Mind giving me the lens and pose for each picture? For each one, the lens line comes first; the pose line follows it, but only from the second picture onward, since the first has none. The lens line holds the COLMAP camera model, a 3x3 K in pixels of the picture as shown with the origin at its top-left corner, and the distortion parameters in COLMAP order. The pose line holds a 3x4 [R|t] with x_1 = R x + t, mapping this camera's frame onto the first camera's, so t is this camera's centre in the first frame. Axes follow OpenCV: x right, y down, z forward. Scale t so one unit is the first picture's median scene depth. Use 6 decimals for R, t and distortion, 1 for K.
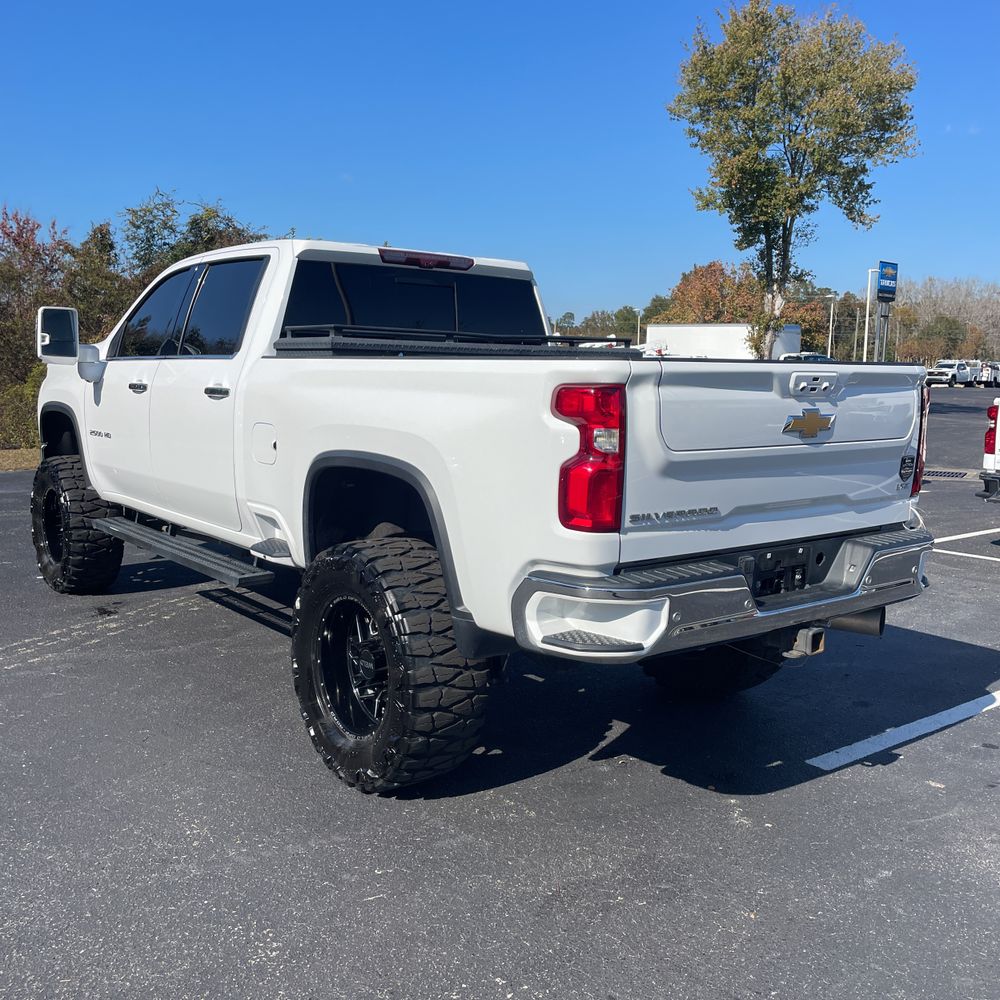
lens RADIAL K [[1002.4, 0, 497.5], [0, 1002.4, 510.9], [0, 0, 1]] dist [0.106471, -0.150761]
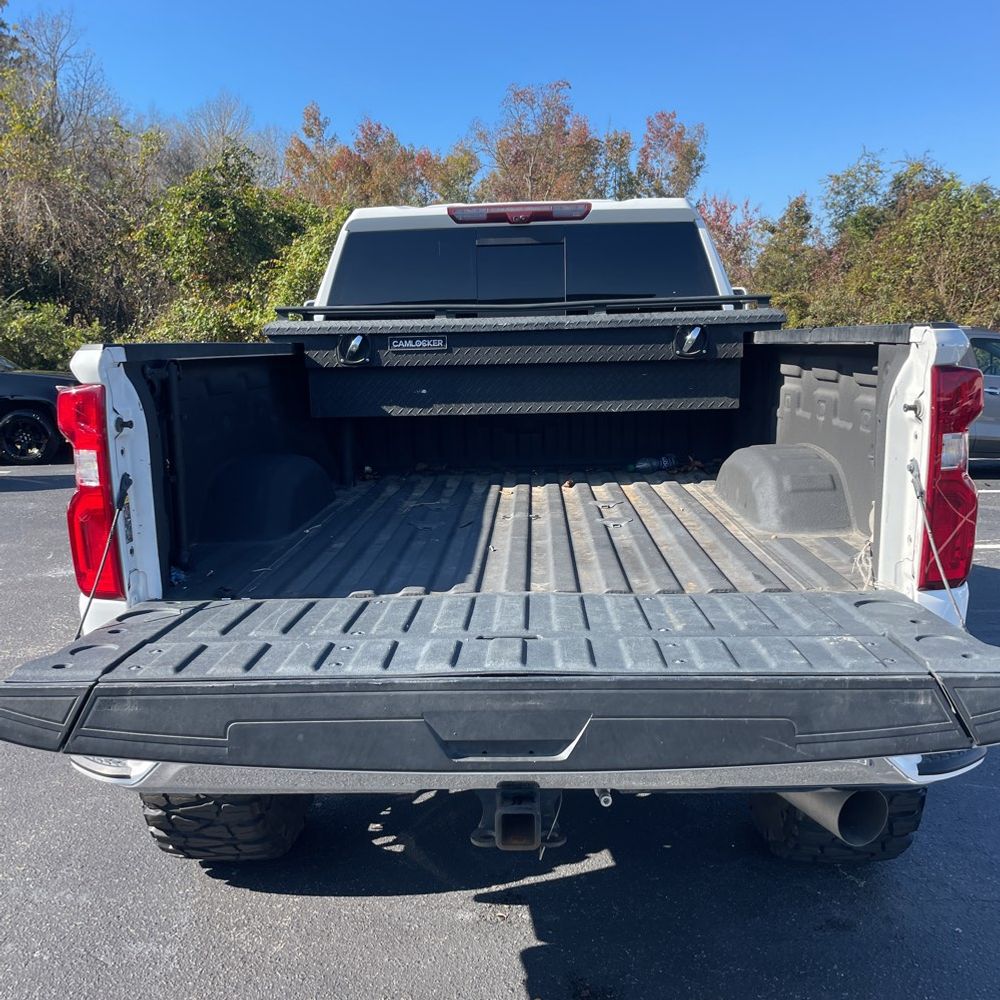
lens RADIAL K [[1002.4, 0, 497.5], [0, 1002.4, 510.9], [0, 0, 1]] dist [0.106471, -0.150761]
pose [[0.760930, 0.074248, -0.644571, 0.487858], [-0.055232, 0.997237, 0.049668, -0.056717], [0.646478, -0.002192, 0.762929, 0.410794]]
